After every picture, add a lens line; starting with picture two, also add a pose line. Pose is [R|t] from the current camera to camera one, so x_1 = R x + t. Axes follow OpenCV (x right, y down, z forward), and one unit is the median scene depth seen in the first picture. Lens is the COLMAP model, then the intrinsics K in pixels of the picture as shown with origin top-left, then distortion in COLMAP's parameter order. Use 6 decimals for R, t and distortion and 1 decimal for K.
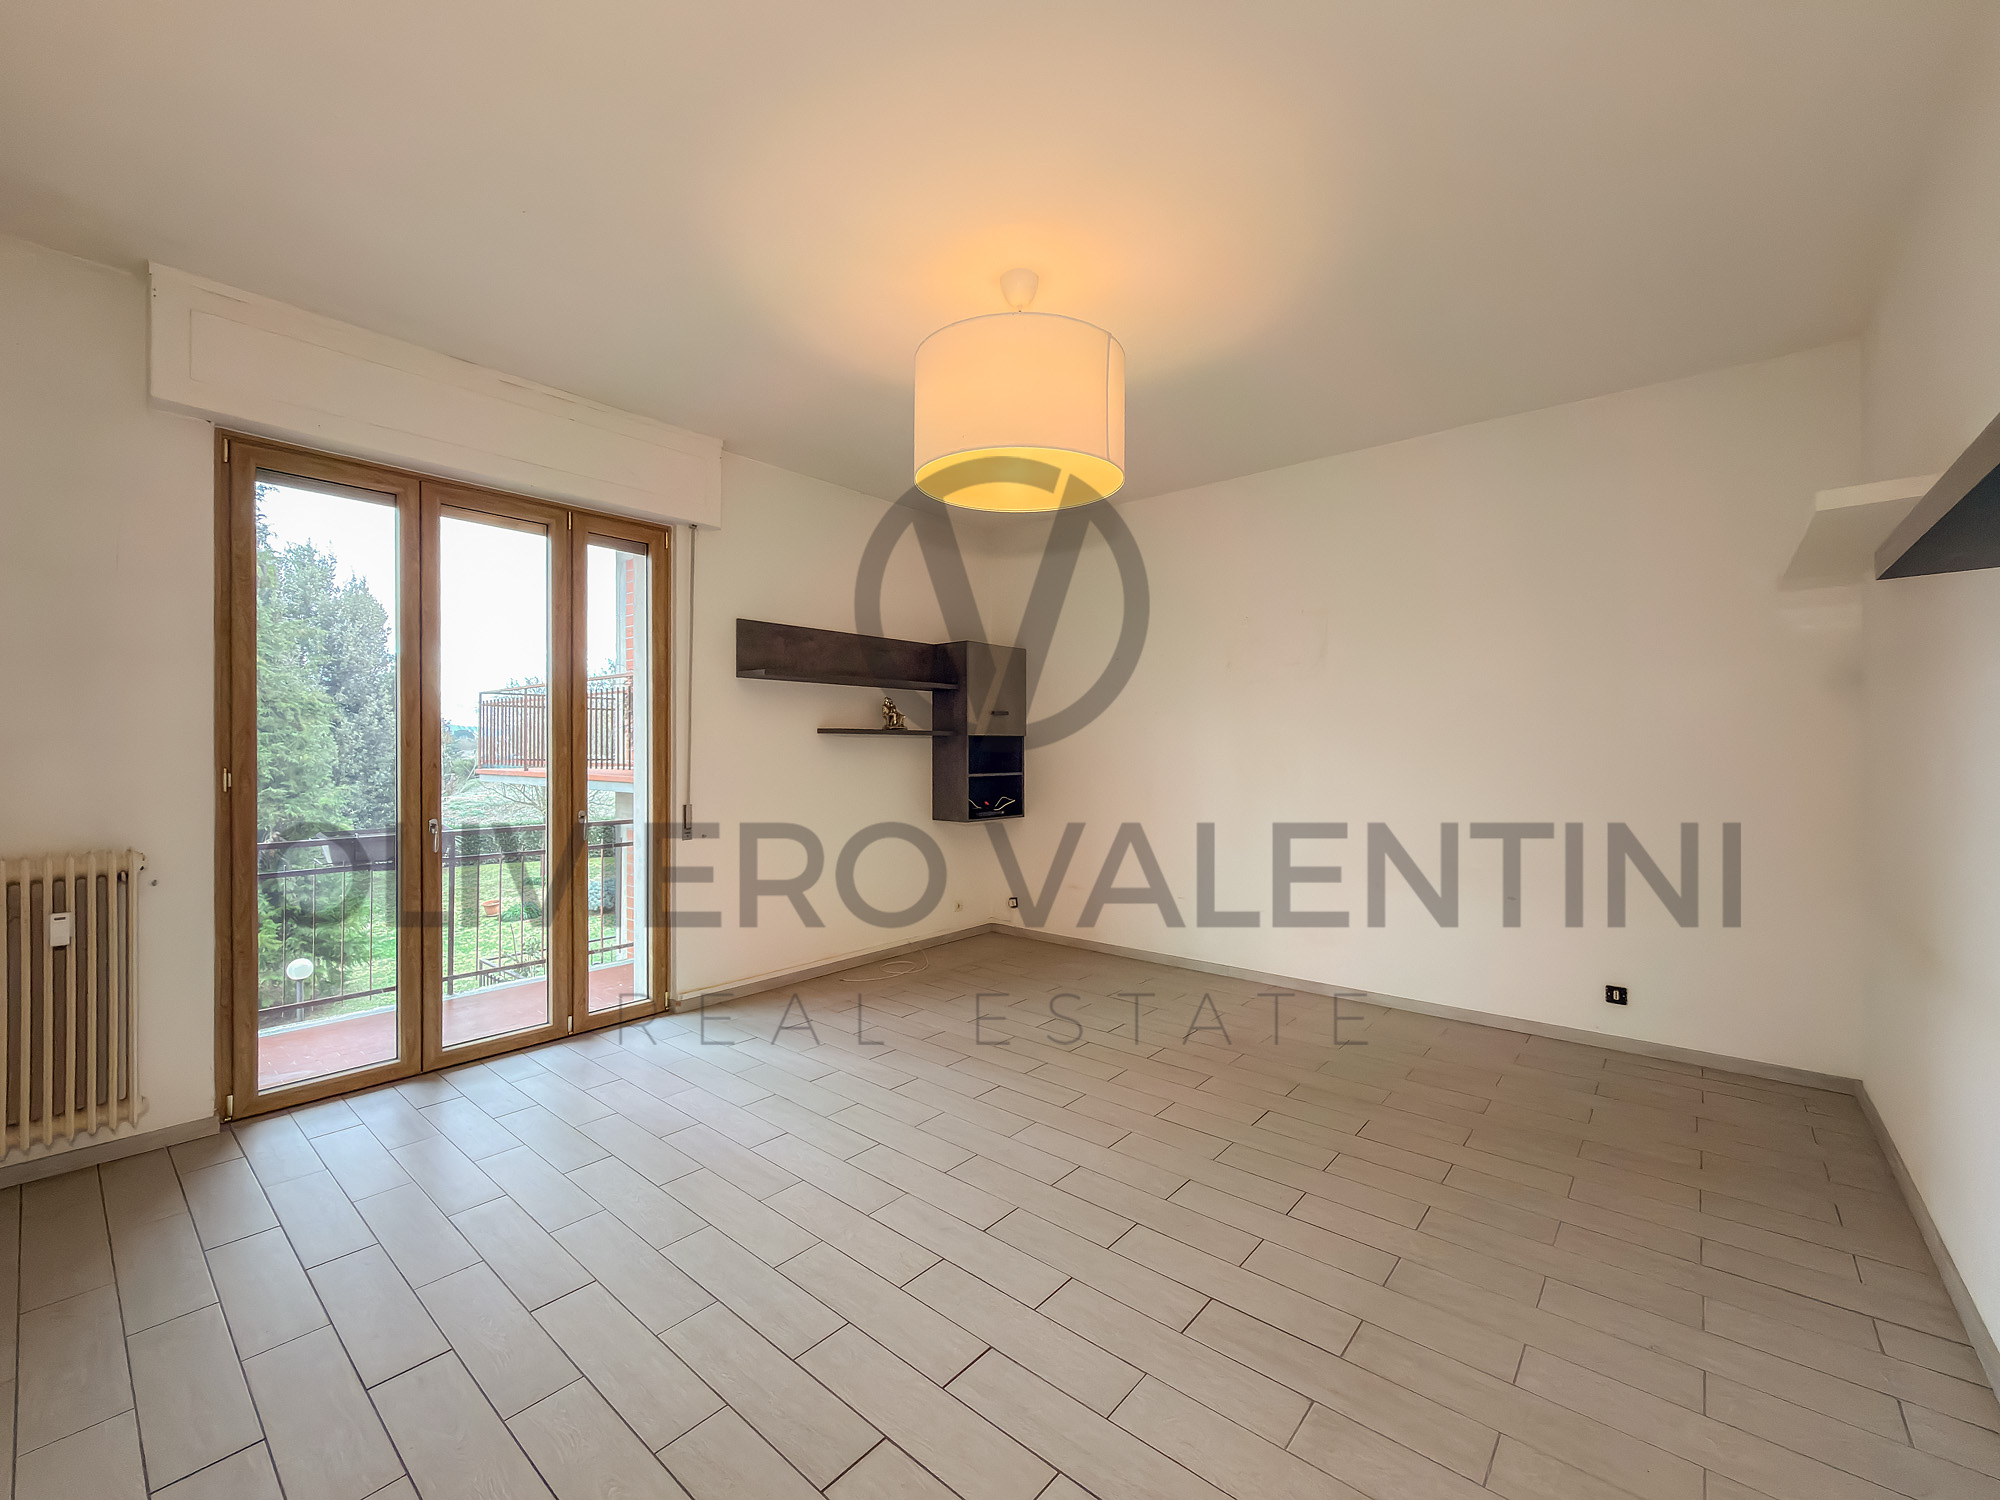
lens RADIAL K [[815.6, 0, 1004.8], [0, 815.6, 740.5], [0, 0, 1]] dist [-0.000987, 0.000228]
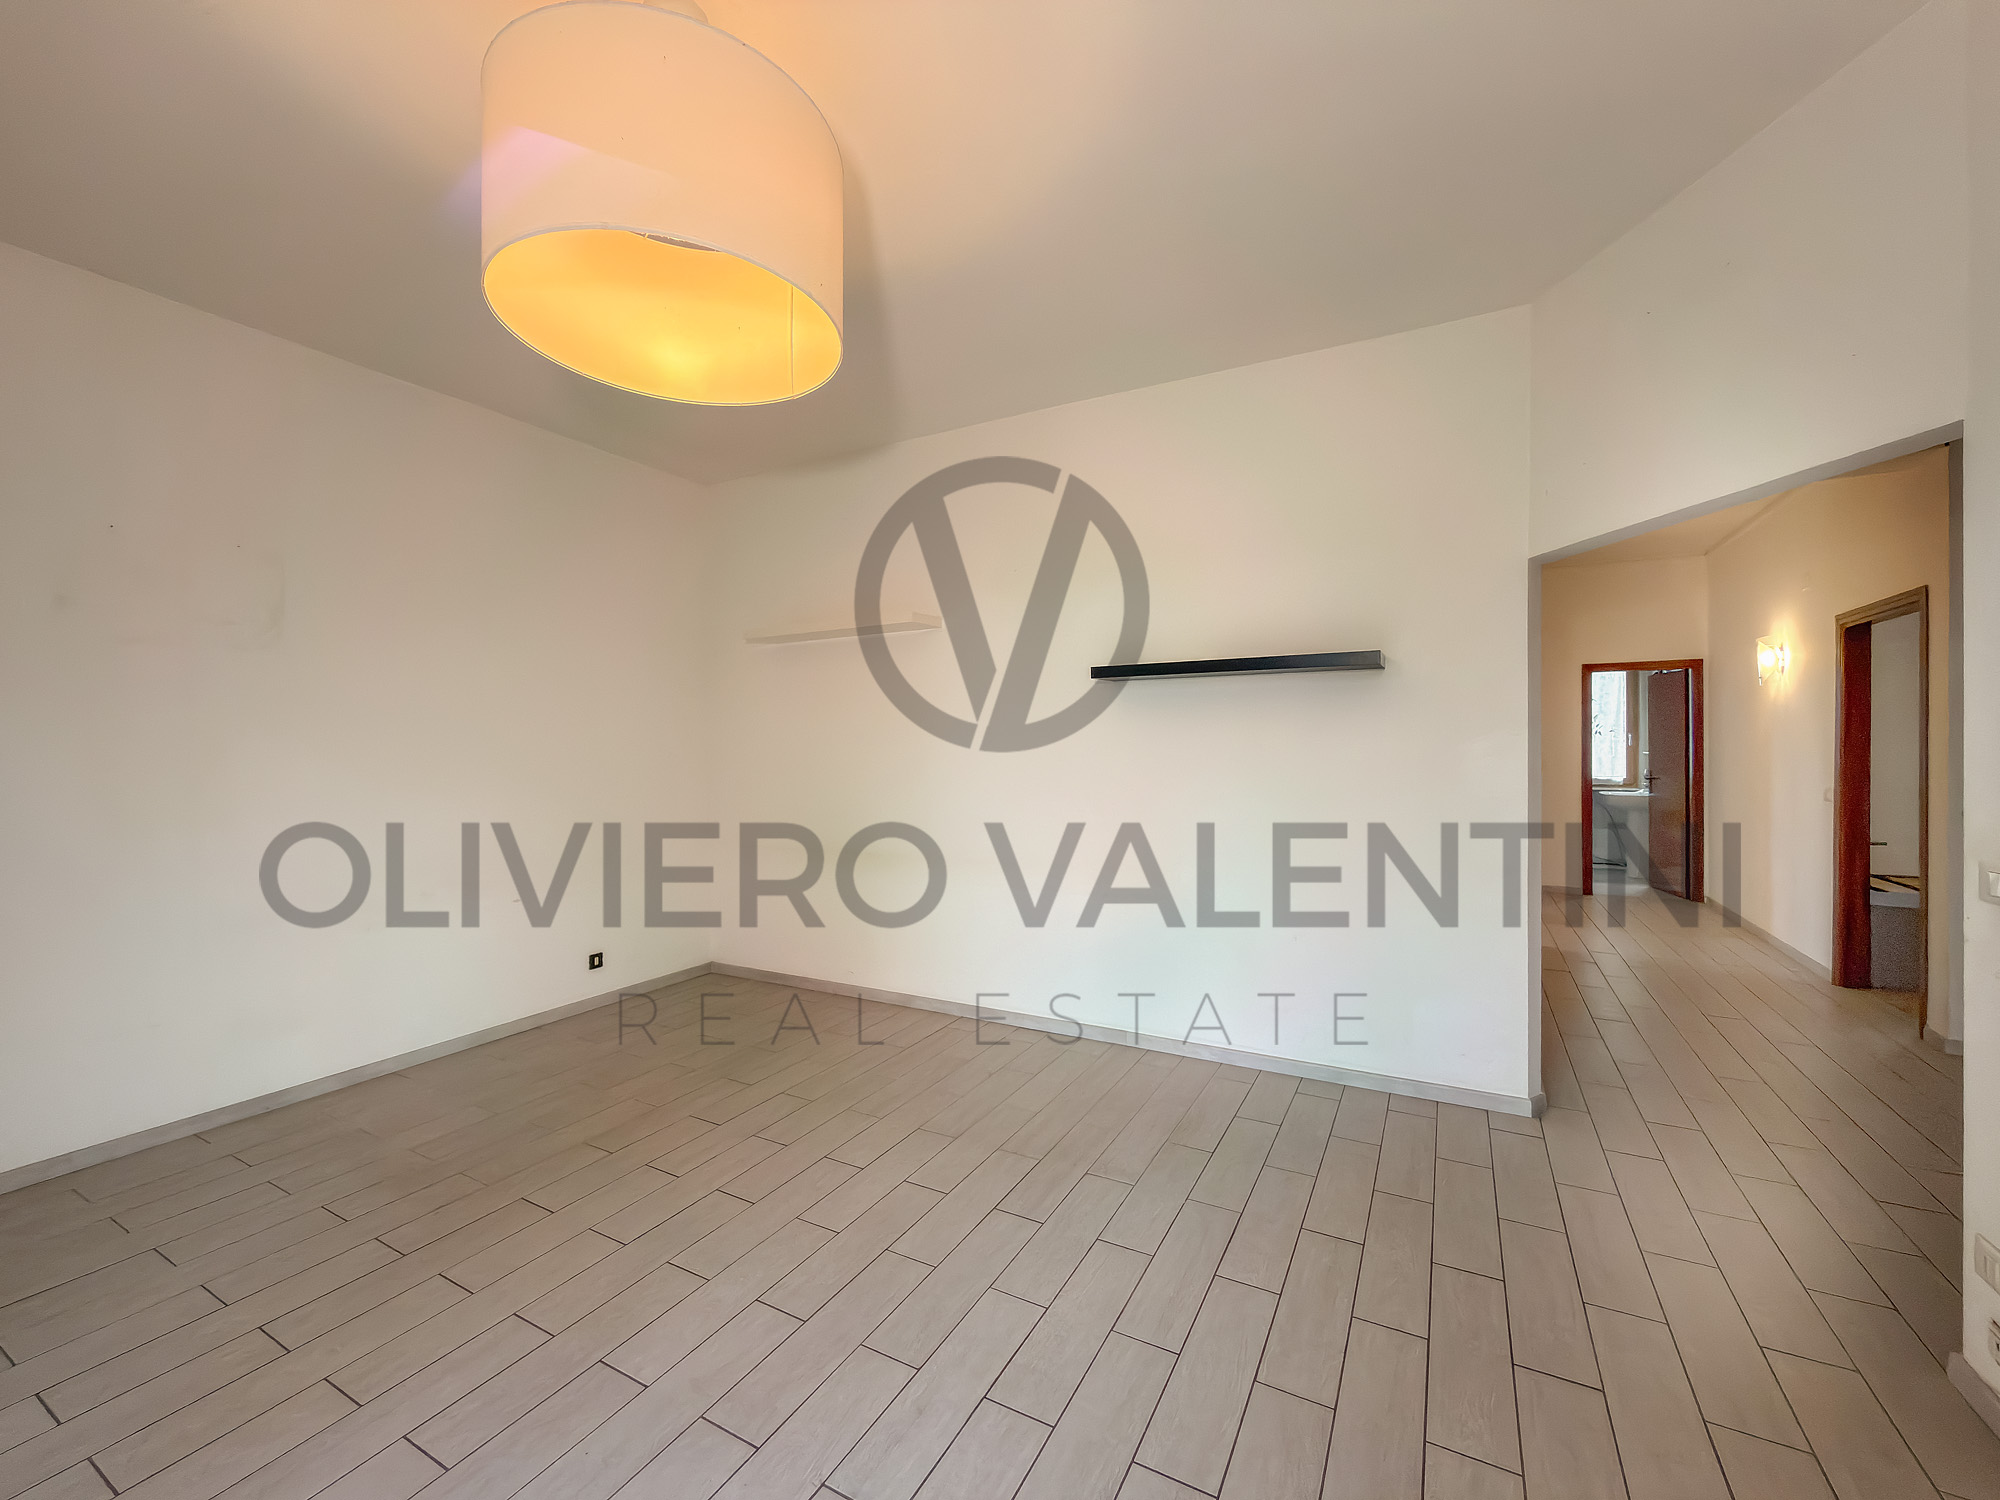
lens RADIAL K [[815.6, 0, 984.6], [0, 815.6, 743.4], [0, 0, 1]] dist [-0.000987, 0.000228]
pose [[-0.183692, 0.006873, 0.982960, -0.669485], [-0.000970, 0.999974, -0.007173, 0.014204], [-0.982983, -0.002271, -0.183681, 0.906845]]
